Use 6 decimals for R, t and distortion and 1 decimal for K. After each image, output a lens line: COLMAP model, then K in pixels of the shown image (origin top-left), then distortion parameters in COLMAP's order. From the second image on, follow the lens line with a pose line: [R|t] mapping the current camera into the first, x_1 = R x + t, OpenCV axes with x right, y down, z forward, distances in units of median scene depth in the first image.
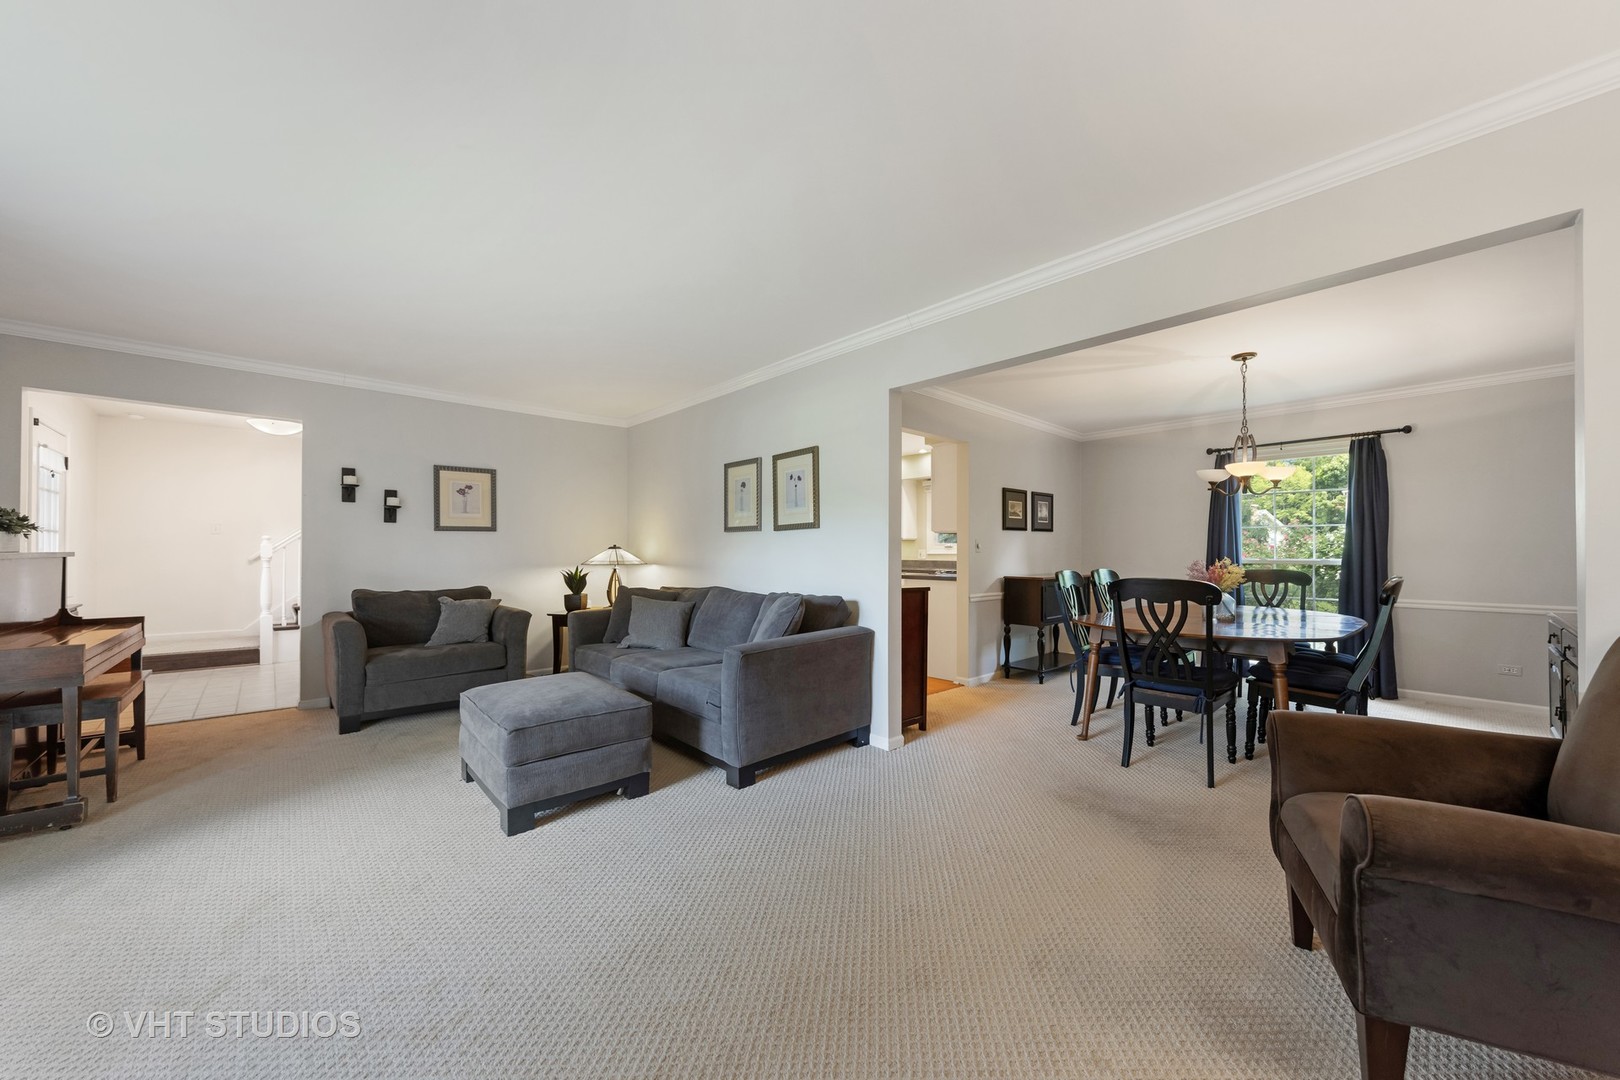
lens RADIAL K [[601.9, 0, 818.7], [0, 601.9, 546.9], [0, 0, 1]] dist [0.008557, -0.000036]
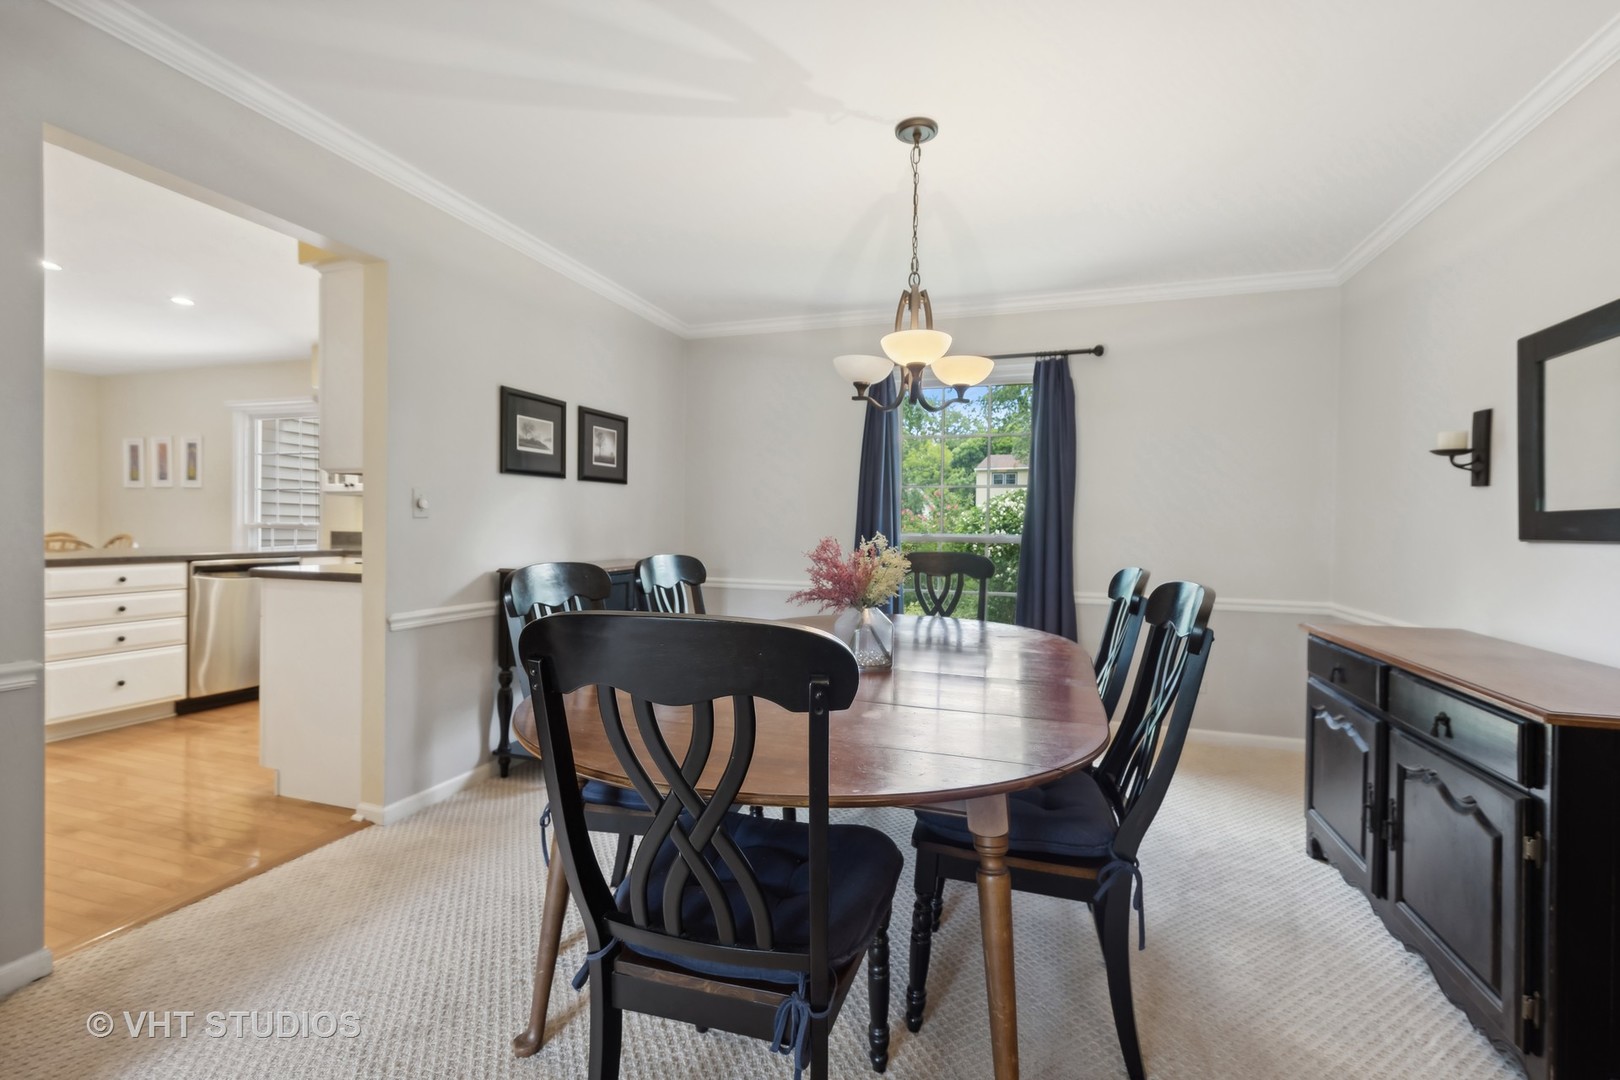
lens RADIAL K [[692.6, 0, 816.0], [0, 692.6, 532.7], [0, 0, 1]] dist [0.003453, 0.000535]
pose [[0.879429, 0.006021, 0.475991, 0.299418], [-0.017144, 0.999672, 0.019029, 0.005613], [-0.475721, -0.024895, 0.879244, 0.439018]]
